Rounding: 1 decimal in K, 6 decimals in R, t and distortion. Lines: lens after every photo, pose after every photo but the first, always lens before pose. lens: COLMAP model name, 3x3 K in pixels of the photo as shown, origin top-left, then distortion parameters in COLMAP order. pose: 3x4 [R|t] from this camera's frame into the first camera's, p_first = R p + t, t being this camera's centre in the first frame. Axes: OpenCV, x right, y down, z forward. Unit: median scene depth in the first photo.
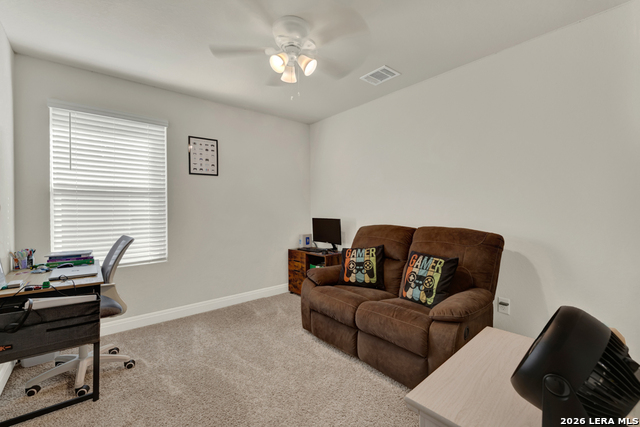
lens RADIAL K [[271.0, 0, 319.1], [0, 271.0, 210.6], [0, 0, 1]] dist [-0.001572, 0.000149]
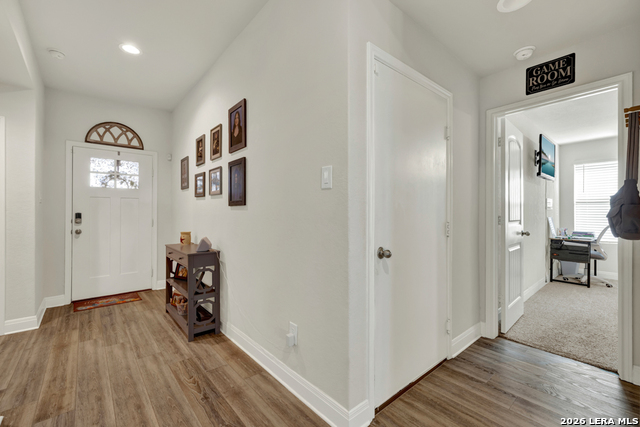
lens RADIAL K [[271.0, 0, 319.1], [0, 271.0, 210.6], [0, 0, 1]] dist [-0.001572, 0.000149]
pose [[-0.001769, -0.003764, -0.999991, 1.235871], [-0.004545, 0.999983, -0.003756, 0.009950], [0.999988, 0.004538, -0.001786, -1.090649]]
